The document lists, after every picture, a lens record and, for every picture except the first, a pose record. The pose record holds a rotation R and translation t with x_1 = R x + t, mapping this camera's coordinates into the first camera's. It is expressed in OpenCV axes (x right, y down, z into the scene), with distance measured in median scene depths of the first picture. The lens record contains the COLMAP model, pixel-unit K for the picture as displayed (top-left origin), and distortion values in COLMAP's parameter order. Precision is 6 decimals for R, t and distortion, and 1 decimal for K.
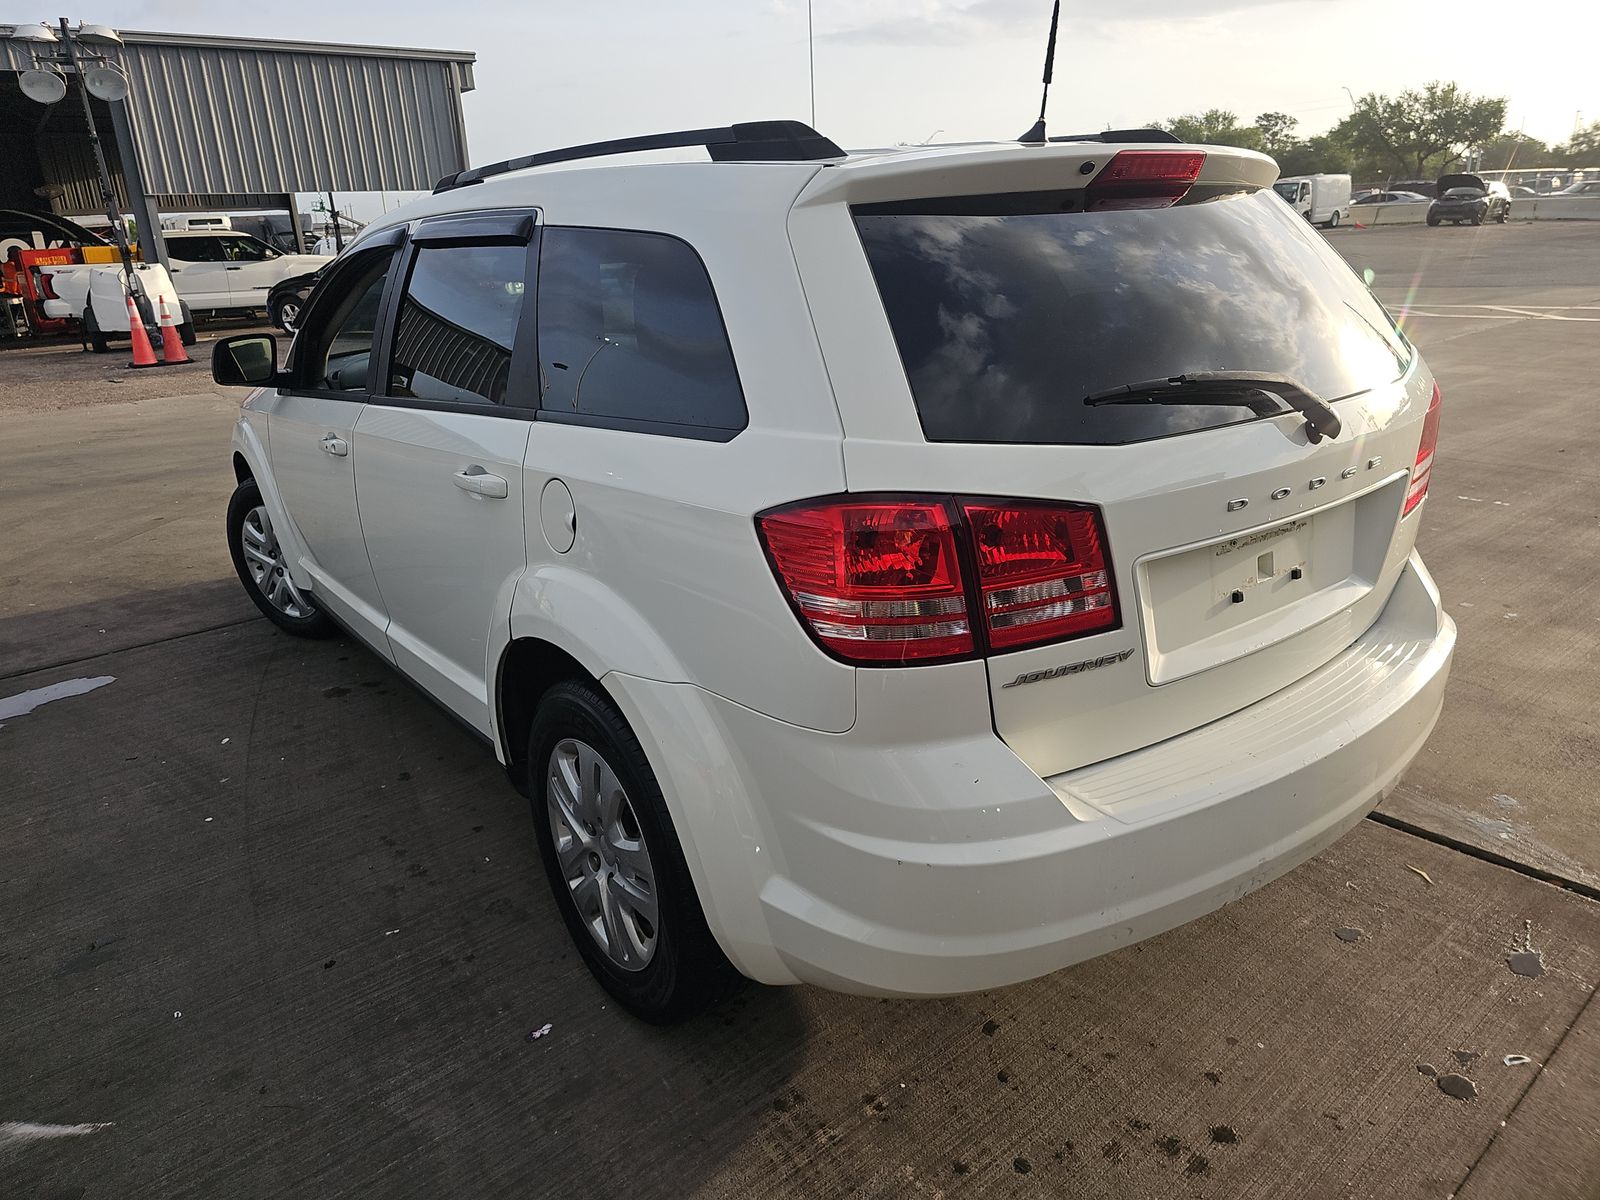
lens RADIAL K [[1112.6, 0, 791.9], [0, 1112.6, 601.7], [0, 0, 1]] dist [0.003229, 0.006812]
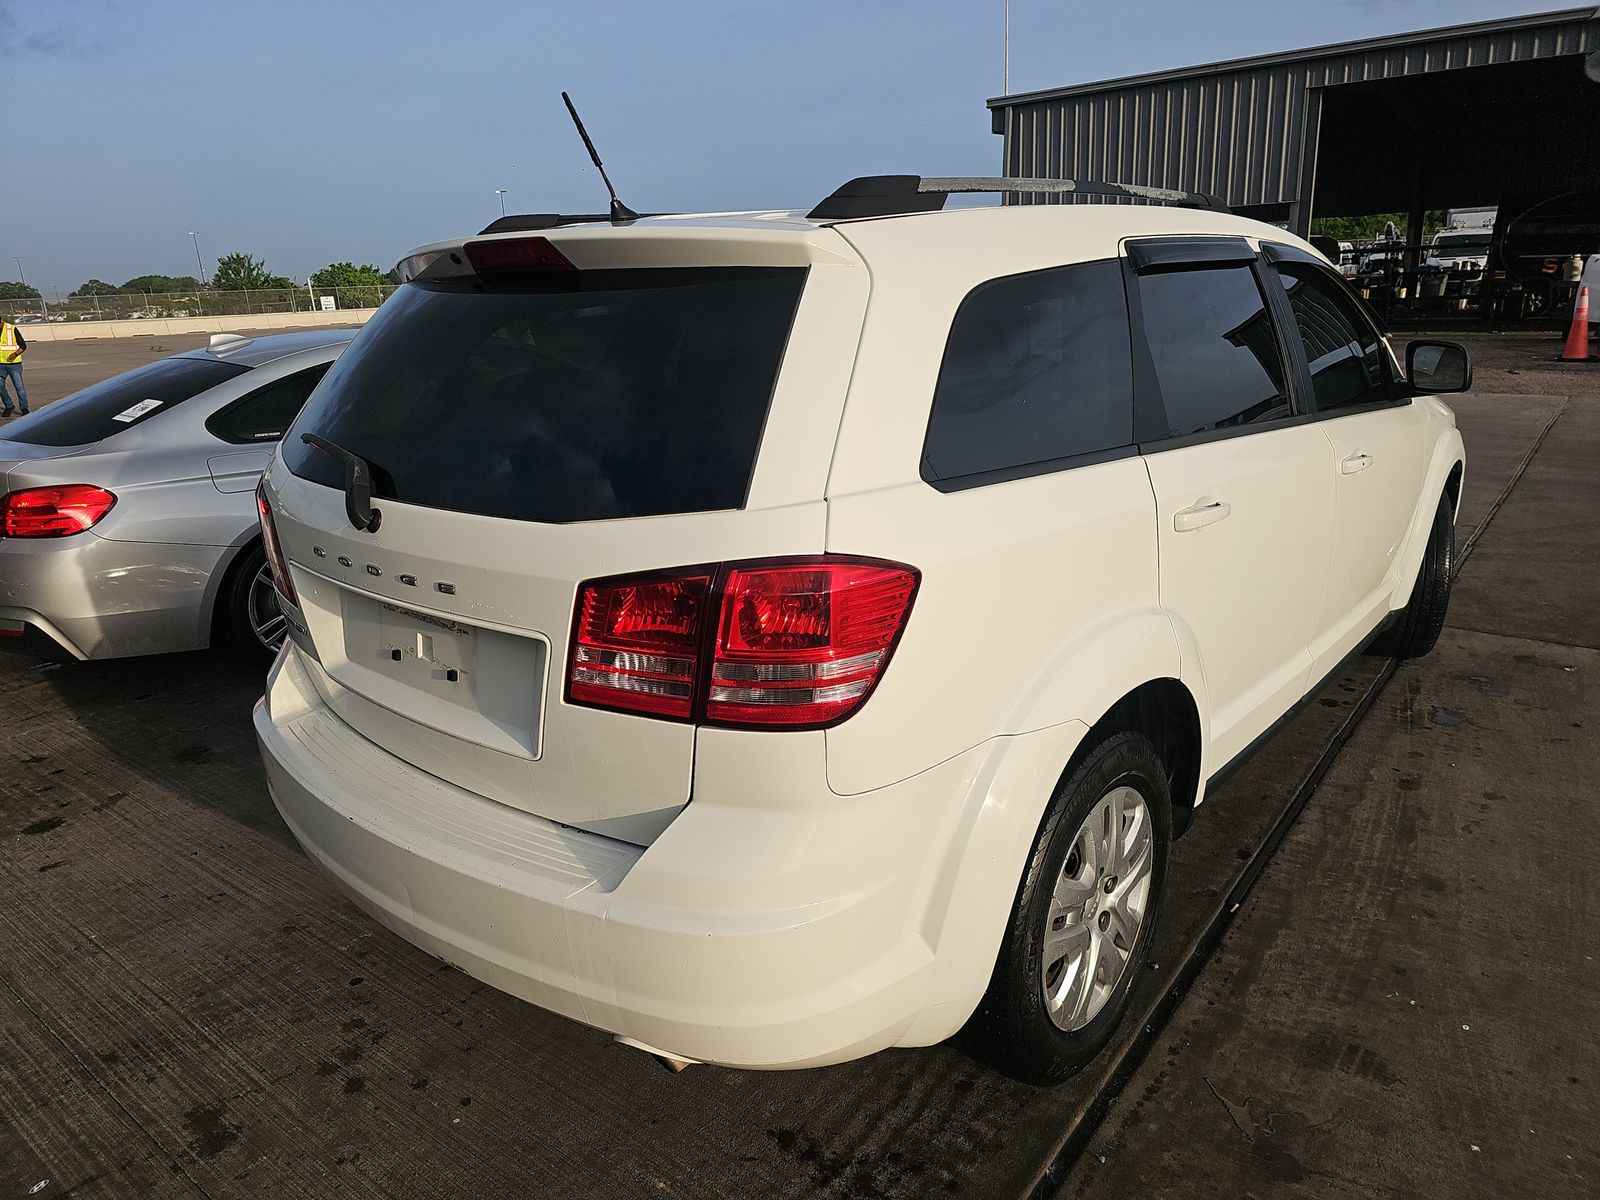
lens RADIAL K [[1112.6, 0, 791.9], [0, 1112.6, 601.7], [0, 0, 1]] dist [0.003229, 0.006812]
pose [[0.176053, 0.306479, -0.935455, 1.330513], [-0.279180, 0.926824, 0.251109, -0.393193], [0.943962, 0.216952, 0.248733, 0.975790]]
